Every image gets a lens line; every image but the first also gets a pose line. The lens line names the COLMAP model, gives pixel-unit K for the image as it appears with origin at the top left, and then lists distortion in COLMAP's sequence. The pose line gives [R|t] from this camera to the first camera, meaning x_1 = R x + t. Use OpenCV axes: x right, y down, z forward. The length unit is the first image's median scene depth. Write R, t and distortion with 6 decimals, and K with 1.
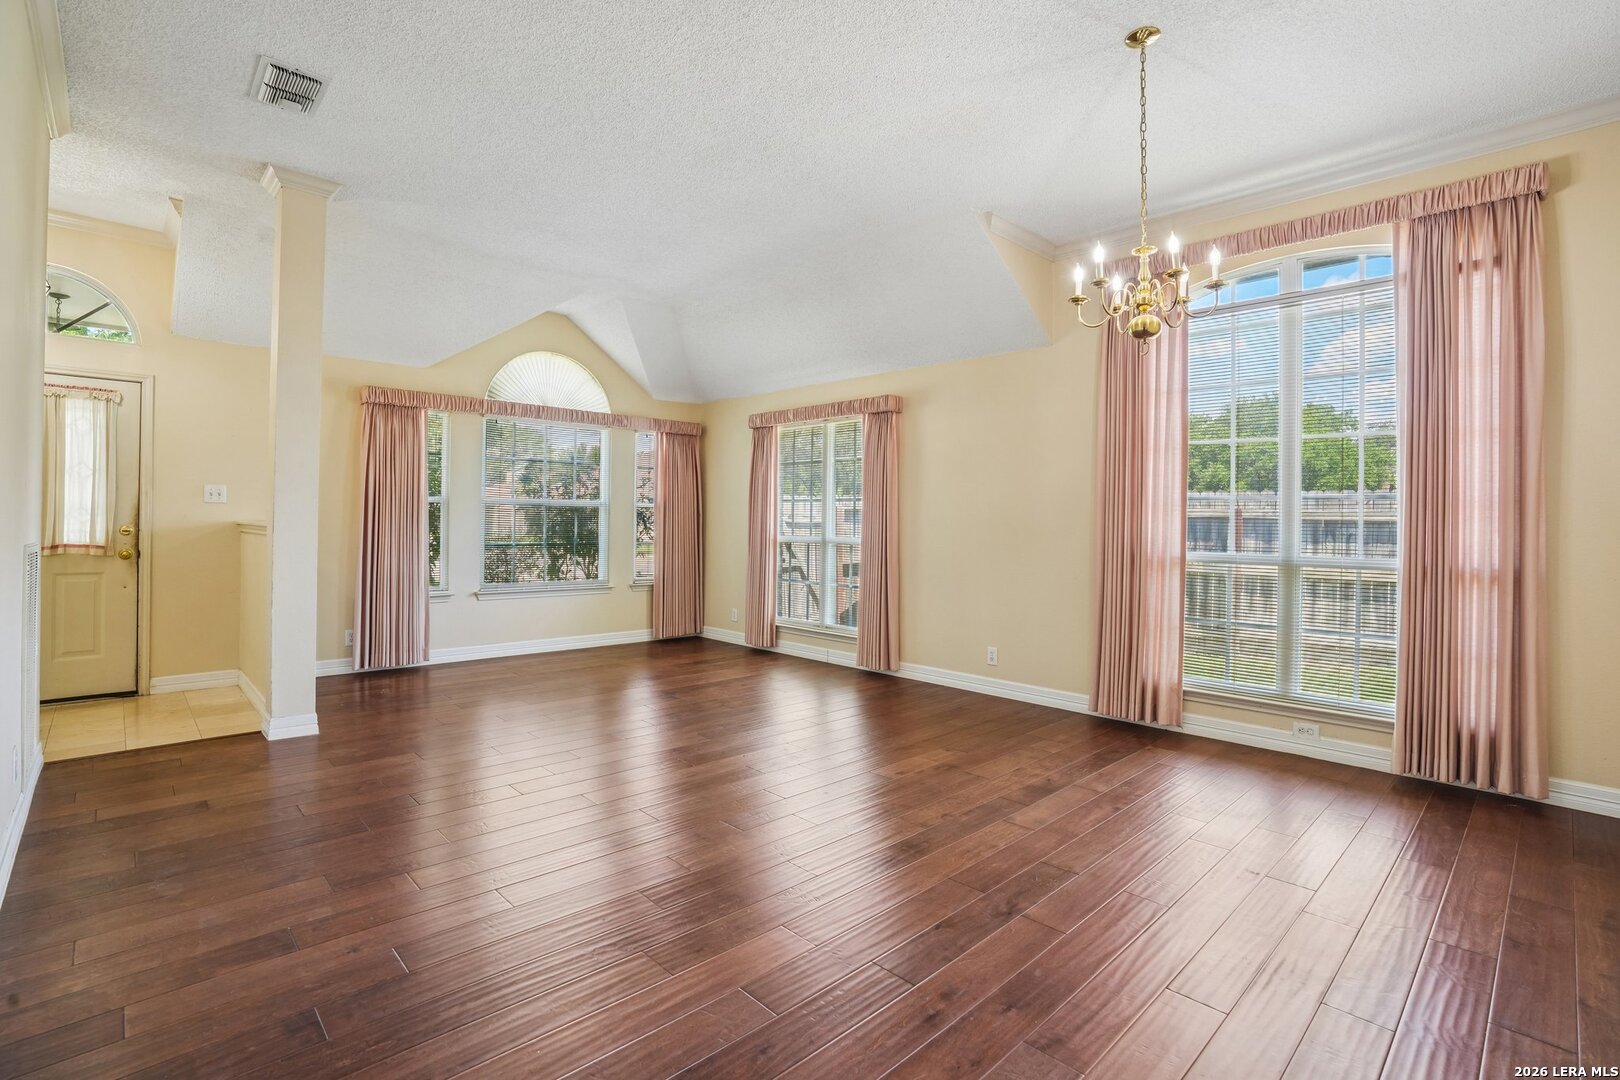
lens RADIAL K [[741.9, 0, 813.3], [0, 741.9, 533.2], [0, 0, 1]] dist [-0.005496, -0.000825]
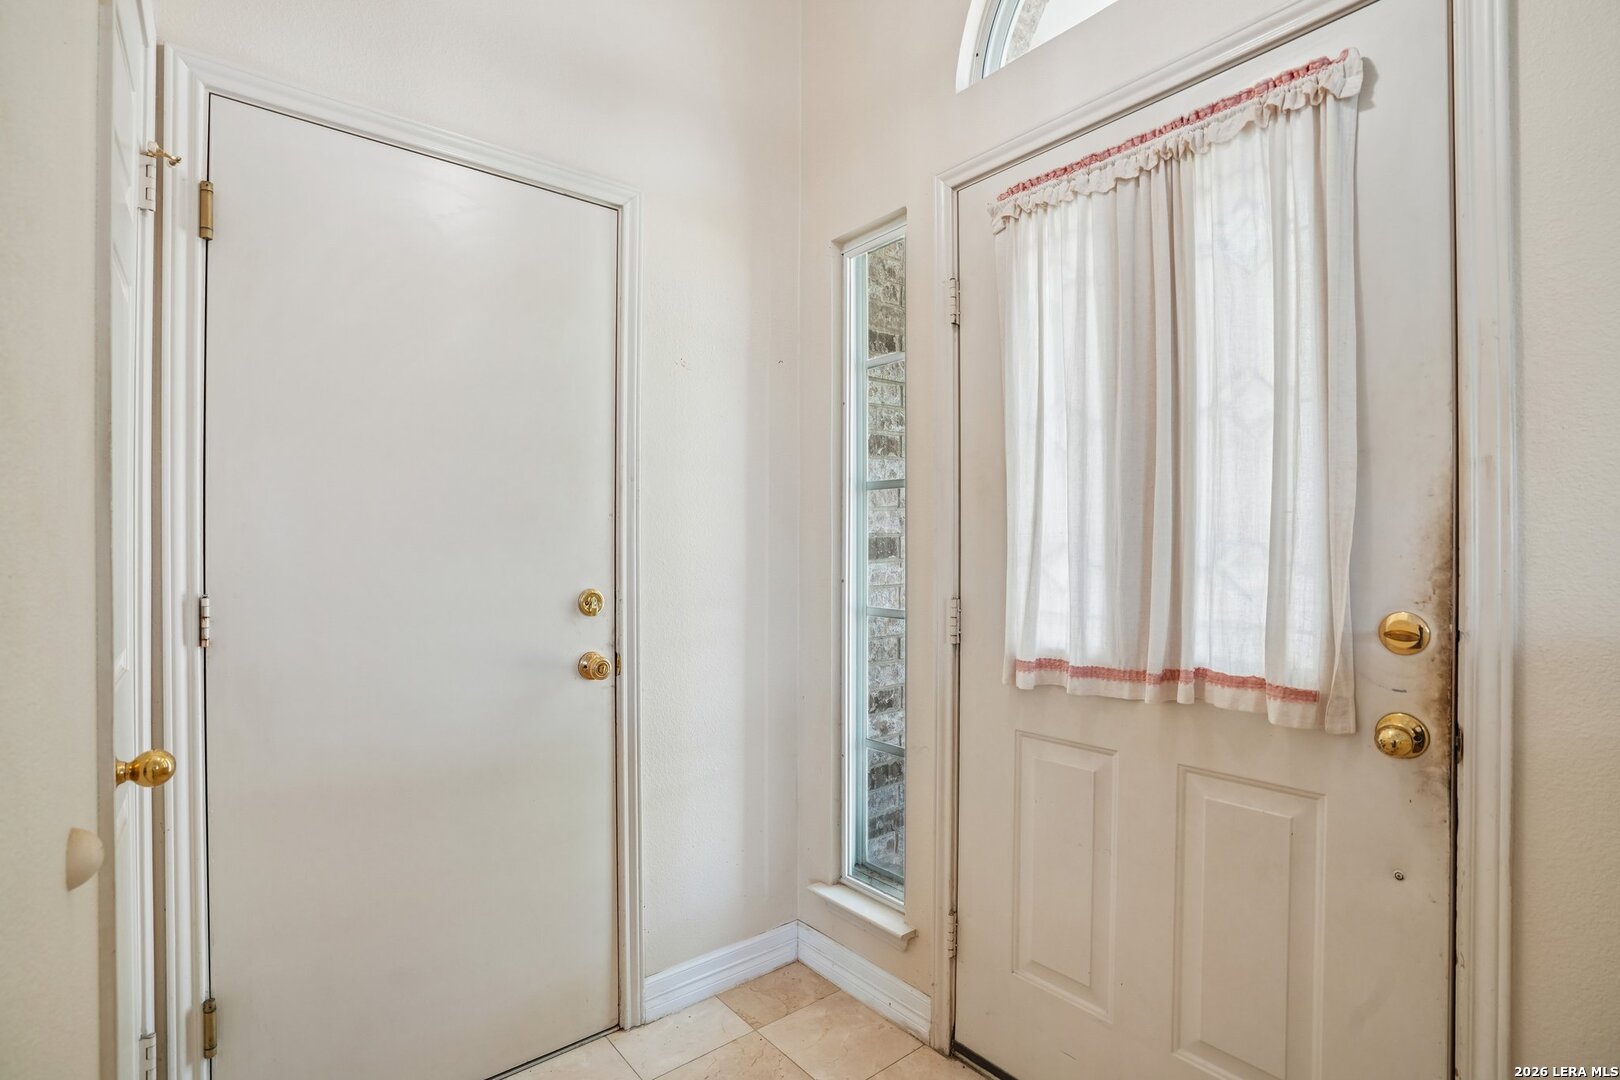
lens RADIAL K [[741.9, 0, 800.5], [0, 741.9, 547.0], [0, 0, 1]] dist [-0.005496, -0.000825]
pose [[-0.084723, -0.010743, -0.996347, -0.698019], [-0.000337, 0.999942, -0.010754, -0.029036], [0.996405, -0.000576, -0.084721, 0.849233]]
